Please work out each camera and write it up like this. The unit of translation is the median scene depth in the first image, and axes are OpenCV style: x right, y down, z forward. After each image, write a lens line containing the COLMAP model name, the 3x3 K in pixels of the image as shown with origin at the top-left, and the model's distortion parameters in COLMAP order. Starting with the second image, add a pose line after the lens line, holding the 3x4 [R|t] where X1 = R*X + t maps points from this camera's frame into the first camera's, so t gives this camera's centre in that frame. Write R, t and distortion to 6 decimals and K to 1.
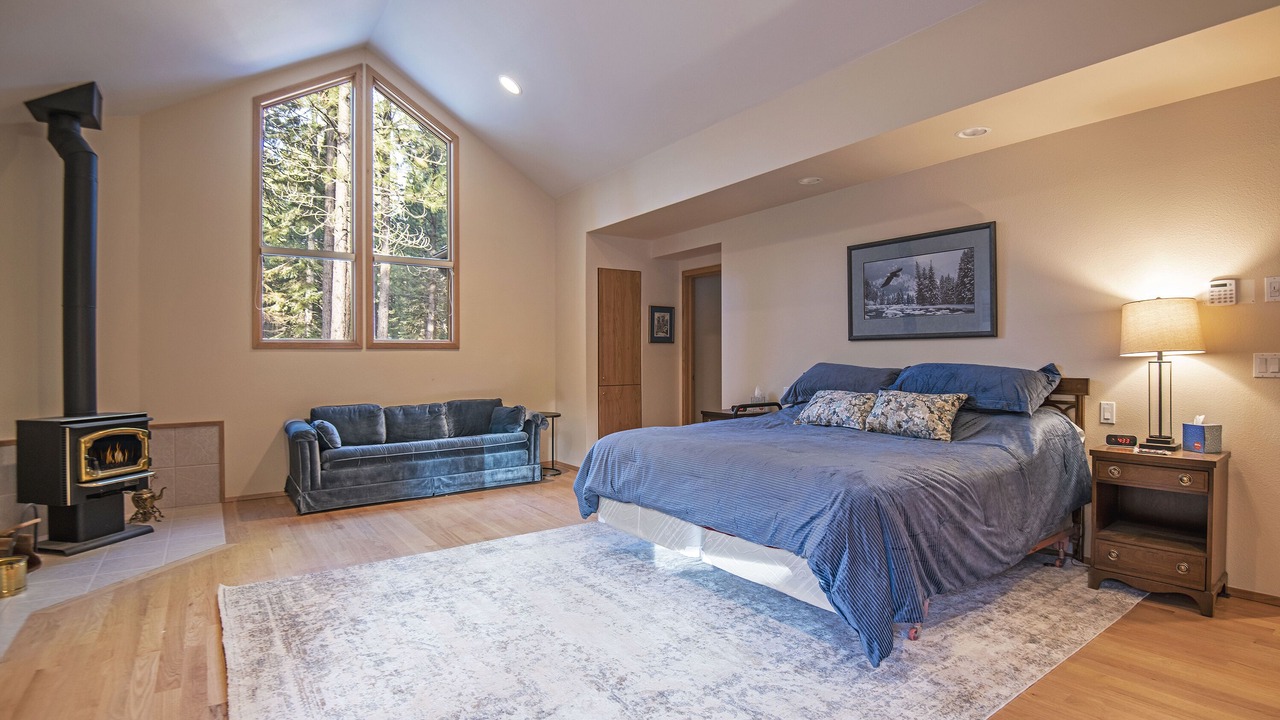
lens RADIAL K [[615.0, 0, 639.2], [0, 615.0, 361.6], [0, 0, 1]] dist [0.000278, -0.000004]
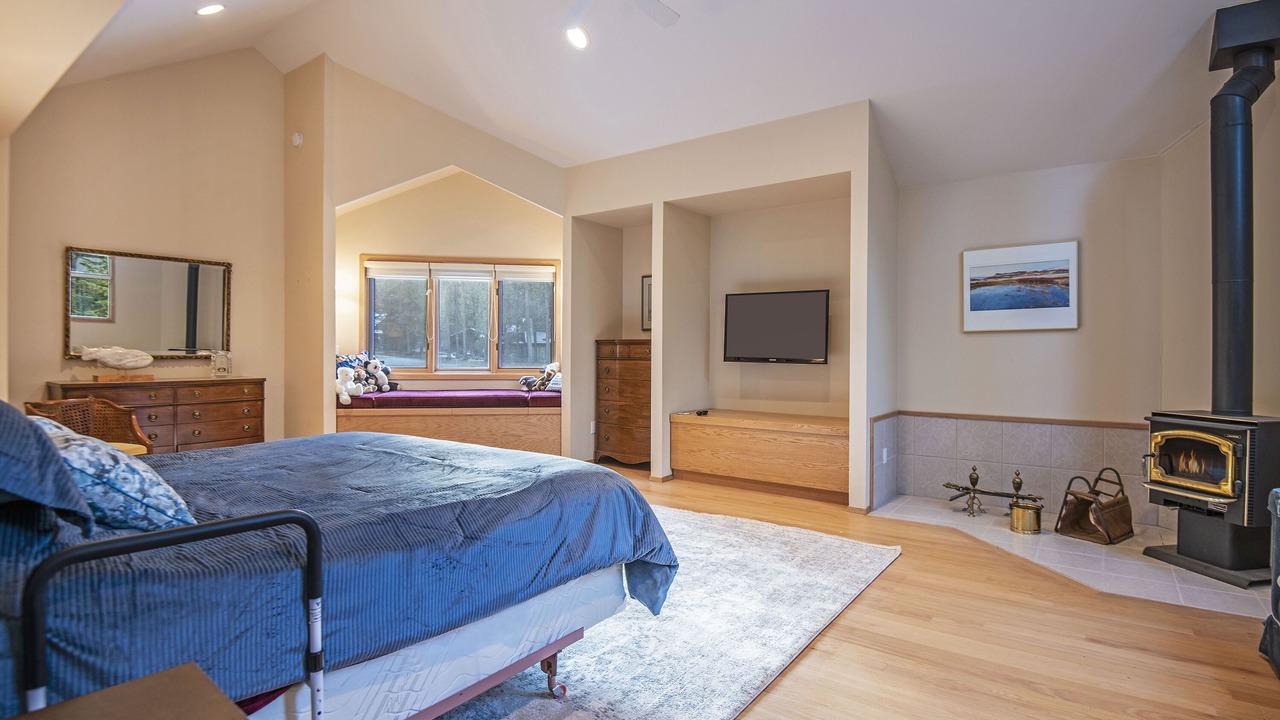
lens RADIAL K [[615.0, 0, 640.2], [0, 615.0, 361.2], [0, 0, 1]] dist [0.000278, -0.000004]
pose [[-0.956189, 0.002139, -0.292741, 0.099843], [0.001552, 0.999996, 0.002238, 0.013000], [0.292745, 0.001686, -0.956189, 1.718401]]
